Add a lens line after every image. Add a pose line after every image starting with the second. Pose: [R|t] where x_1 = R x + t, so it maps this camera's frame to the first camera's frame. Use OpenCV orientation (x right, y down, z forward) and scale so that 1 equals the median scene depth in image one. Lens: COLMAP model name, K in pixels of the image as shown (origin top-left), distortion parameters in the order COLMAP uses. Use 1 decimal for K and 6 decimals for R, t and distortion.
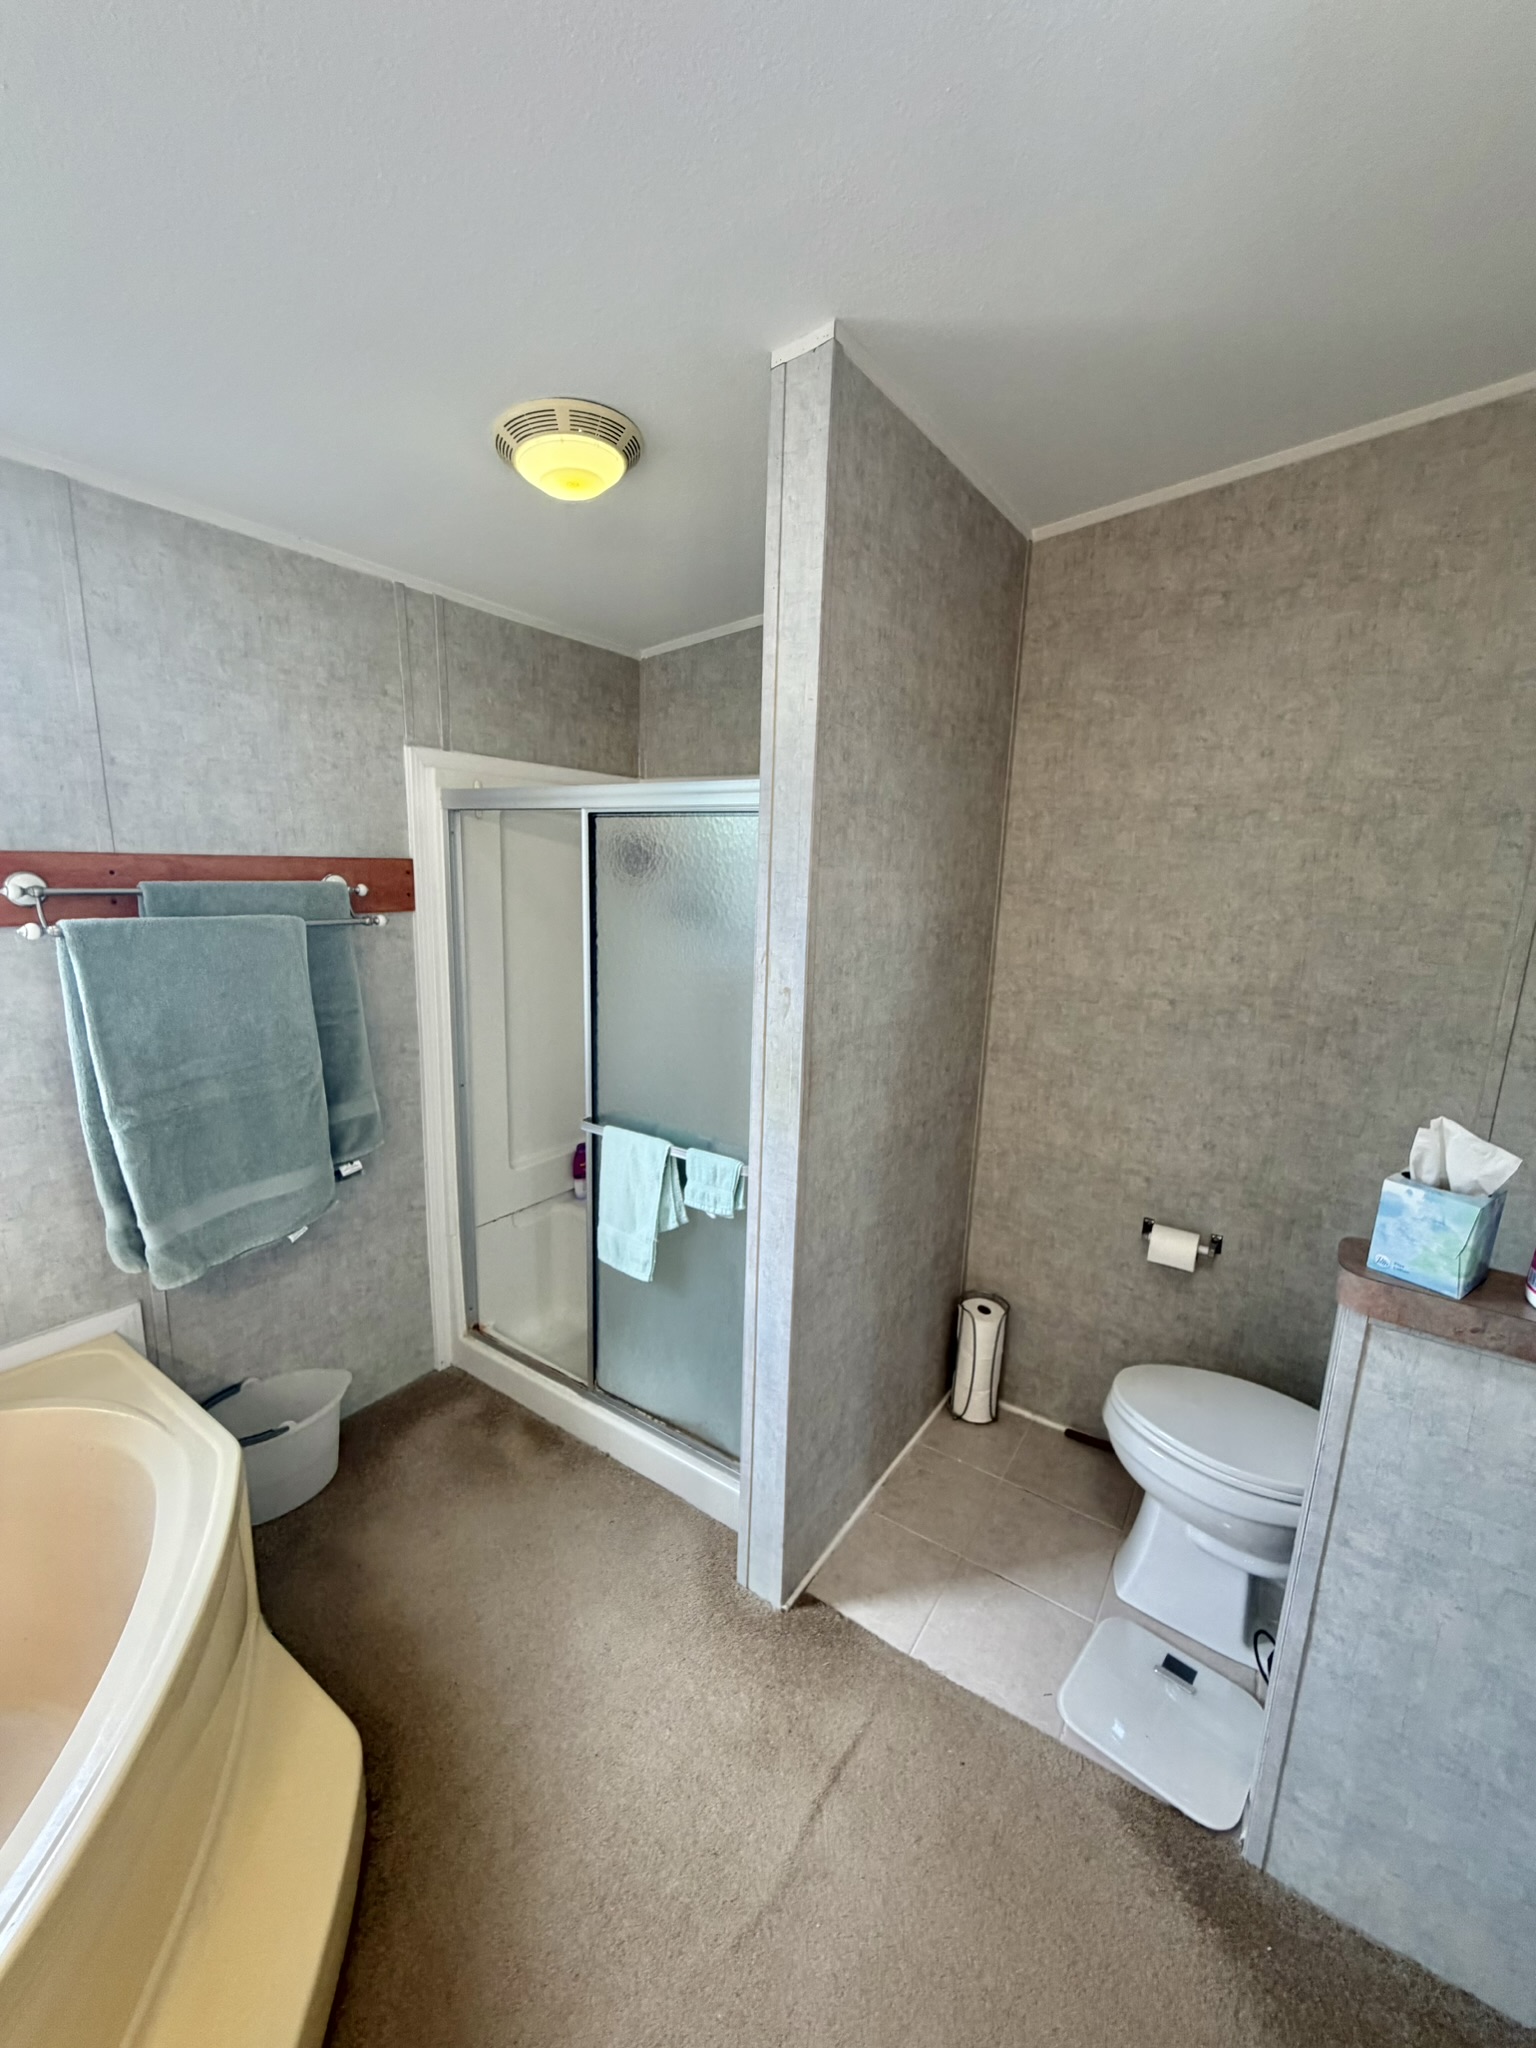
lens RADIAL K [[817.5, 0, 764.6], [0, 817.5, 1021.2], [0, 0, 1]] dist [0.000567, 0.000236]
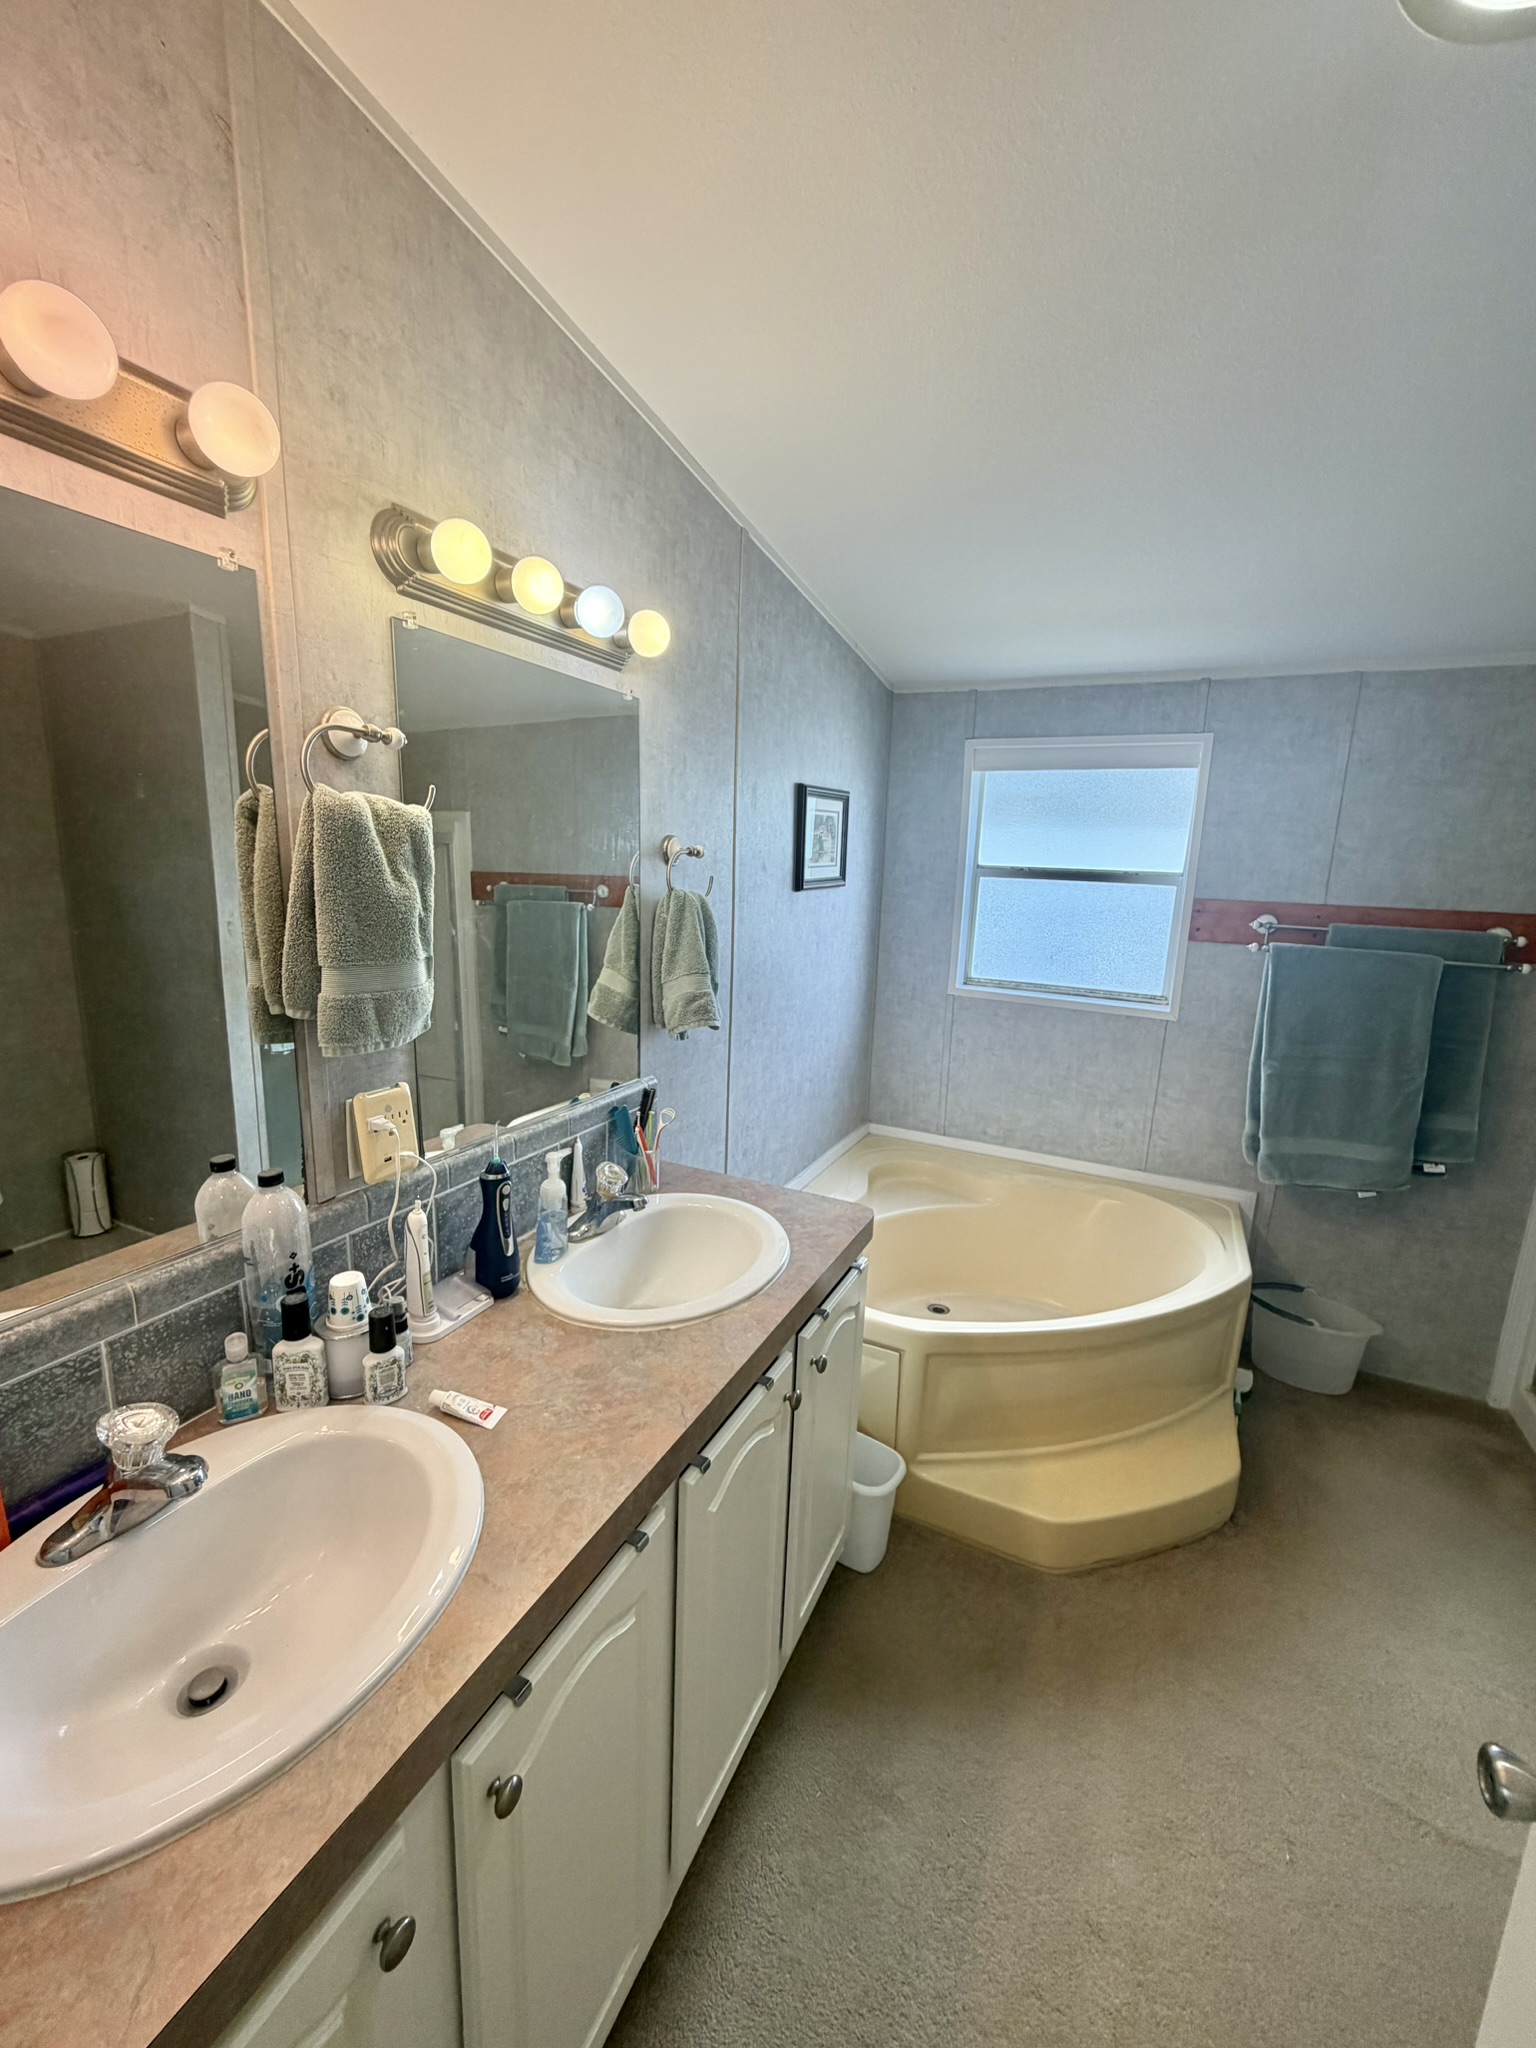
lens RADIAL K [[817.5, 0, 769.3], [0, 817.5, 1022.4], [0, 0, 1]] dist [0.000567, 0.000236]
pose [[0.159527, 0.163745, -0.973519, 0.520725], [-0.223884, 0.966454, 0.125870, 0.043931], [0.961471, 0.197875, 0.190836, -0.230752]]
